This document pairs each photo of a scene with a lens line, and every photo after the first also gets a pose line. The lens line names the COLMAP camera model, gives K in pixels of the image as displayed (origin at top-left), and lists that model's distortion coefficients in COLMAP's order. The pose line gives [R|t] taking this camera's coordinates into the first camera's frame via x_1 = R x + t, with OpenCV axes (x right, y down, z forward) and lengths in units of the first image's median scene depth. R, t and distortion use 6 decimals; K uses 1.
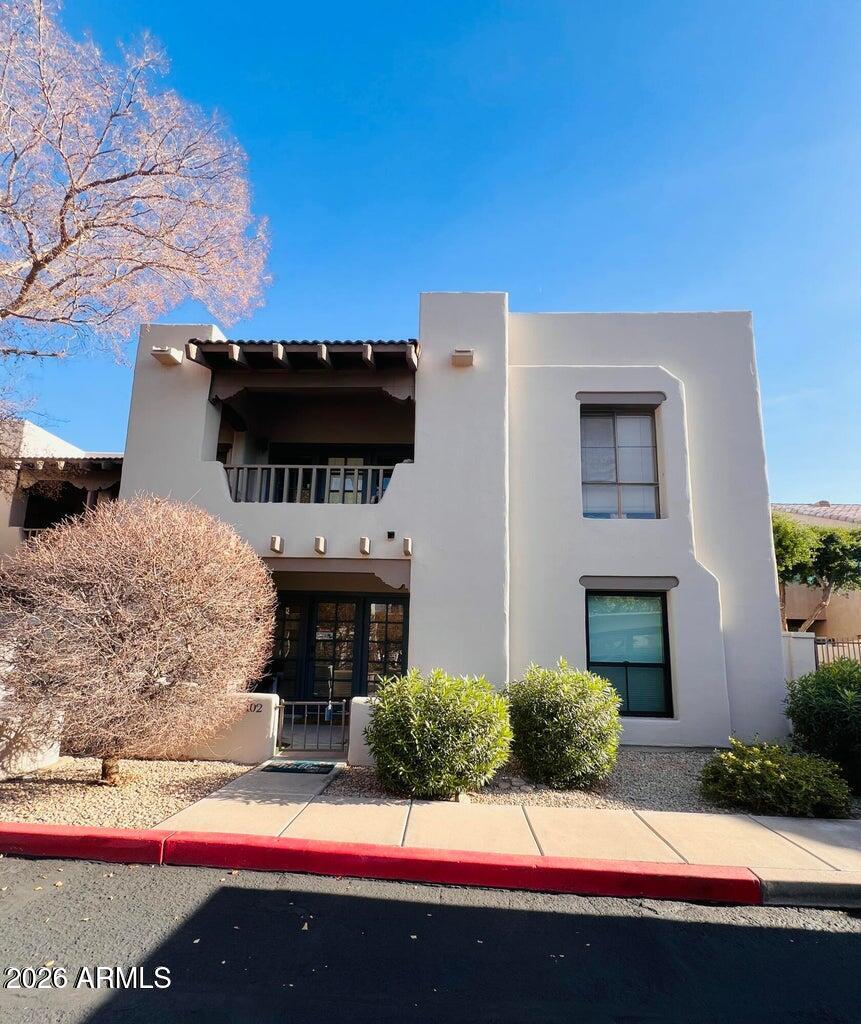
lens RADIAL K [[617.2, 0, 434.3], [0, 617.2, 509.7], [0, 0, 1]] dist [-0.007386, -0.000543]
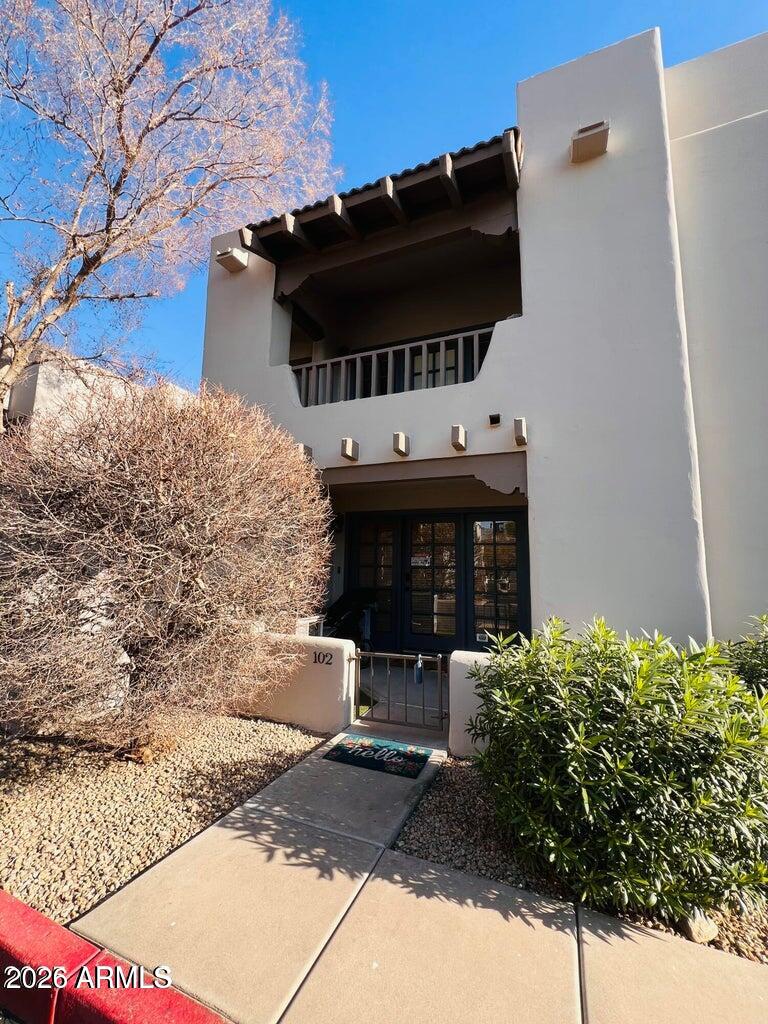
lens RADIAL K [[410.5, 0, 404.2], [0, 410.5, 503.2], [0, 0, 1]] dist [0.002936, -0.000018]
pose [[0.959862, -0.051644, -0.275677, -0.045376], [0.069439, 0.996059, 0.055181, 0.103454], [0.271741, -0.072109, 0.959665, 0.513936]]
